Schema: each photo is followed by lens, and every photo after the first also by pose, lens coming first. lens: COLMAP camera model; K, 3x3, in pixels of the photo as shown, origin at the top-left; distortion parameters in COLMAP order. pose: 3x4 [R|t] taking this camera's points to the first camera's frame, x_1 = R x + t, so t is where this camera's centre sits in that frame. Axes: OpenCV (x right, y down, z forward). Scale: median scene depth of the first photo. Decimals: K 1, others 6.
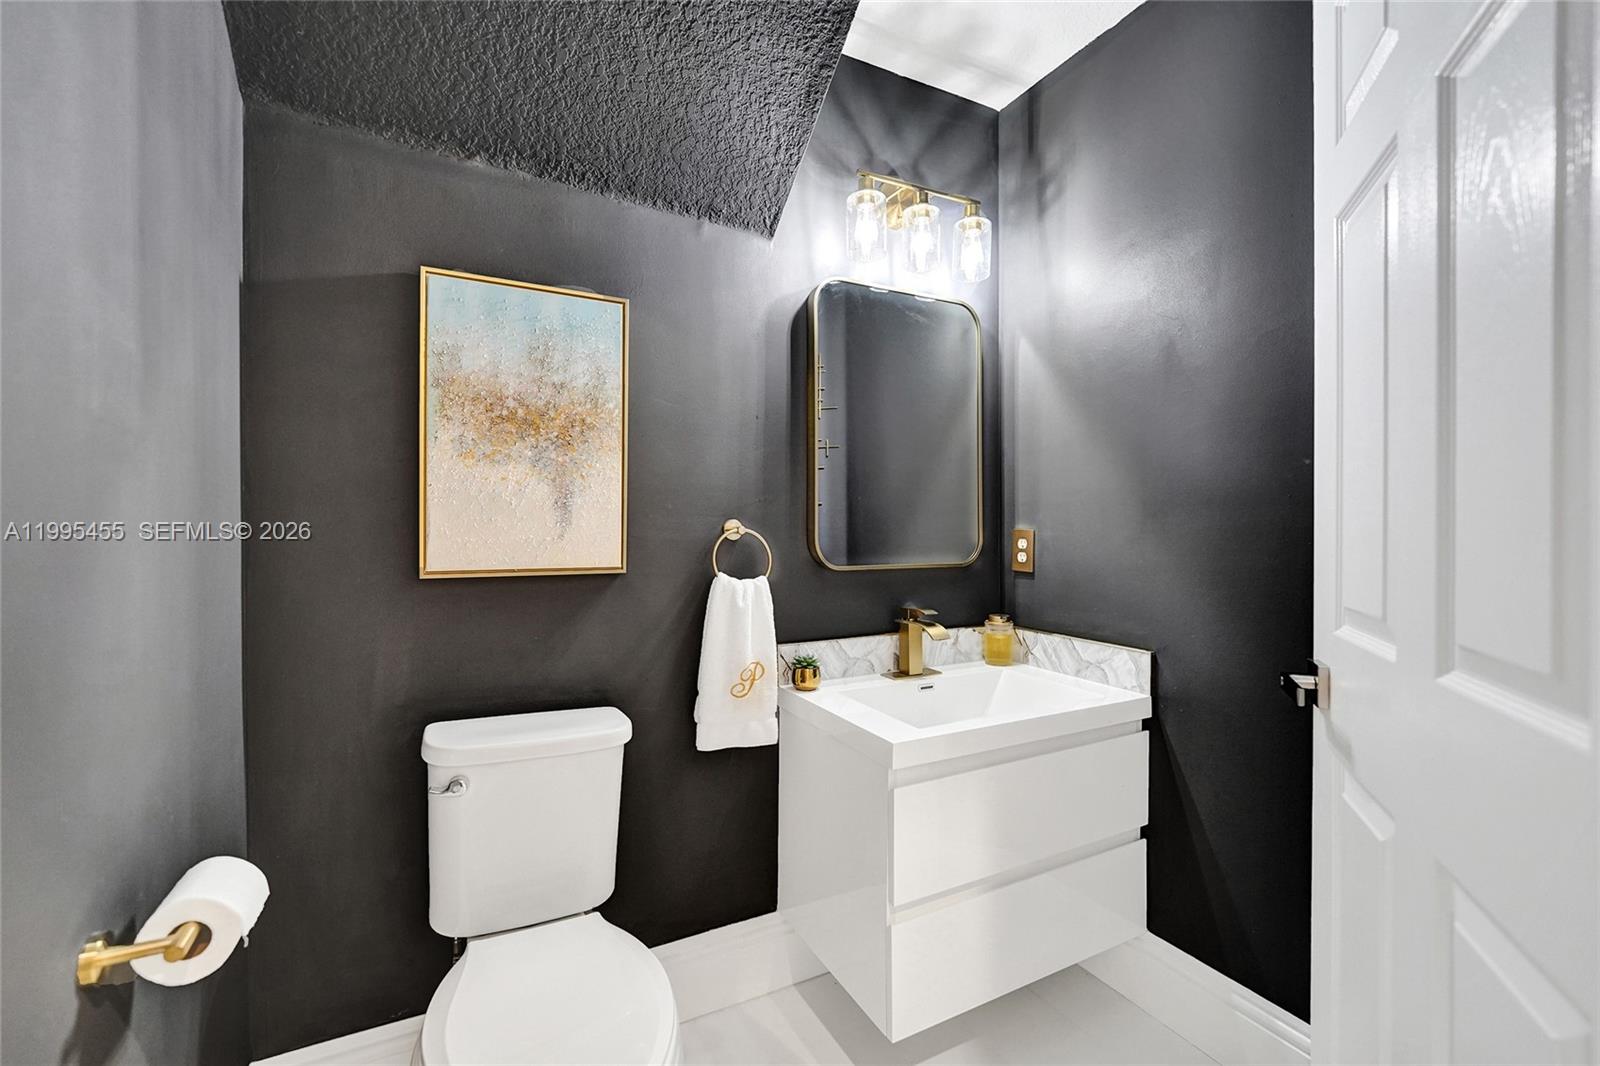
lens RADIAL K [[698.6, 0, 796.7], [0, 698.6, 520.9], [0, 0, 1]] dist [-0.030767, 0.003729]
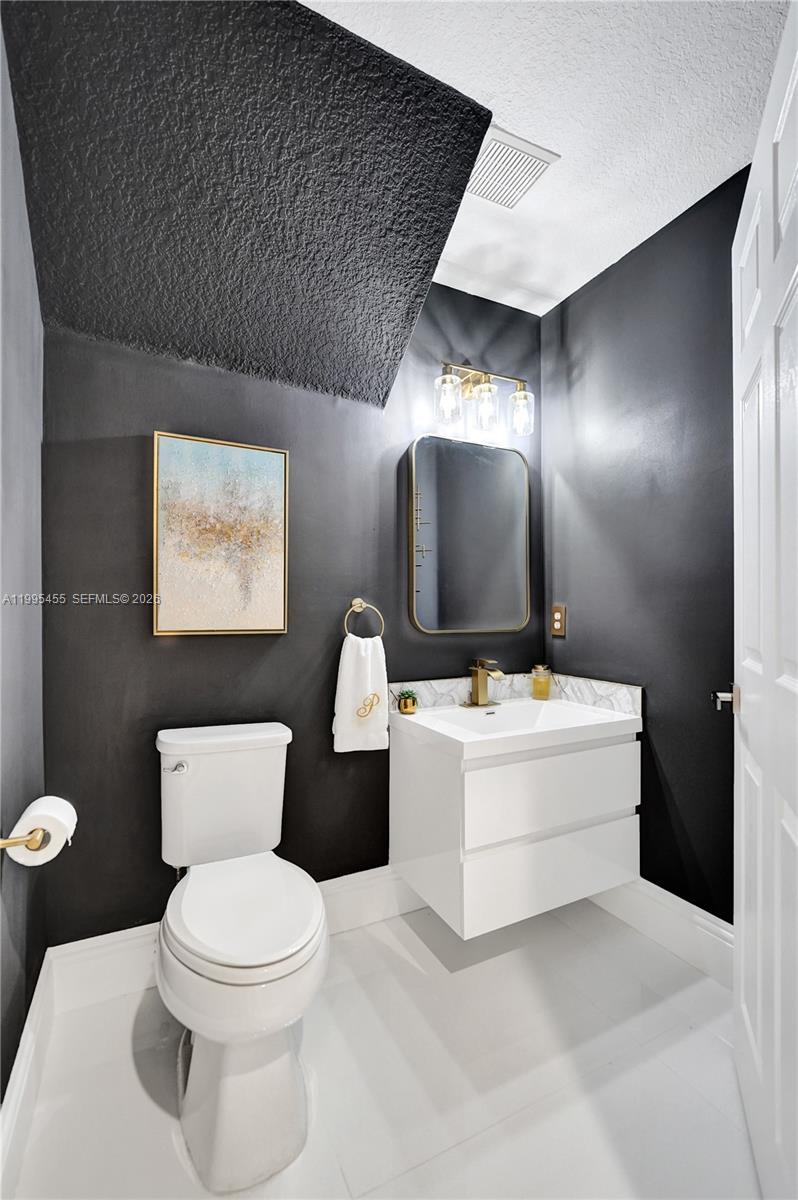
lens RADIAL K [[535.4, 0, 401.4], [0, 535.4, 605.7], [0, 0, 1]] dist [-0.024685, -0.000109]
pose [[0.999986, -0.002556, -0.004694, 0.006906], [0.002527, 0.999978, -0.006175, 0.023986], [0.004710, 0.006163, 0.999970, -0.152484]]
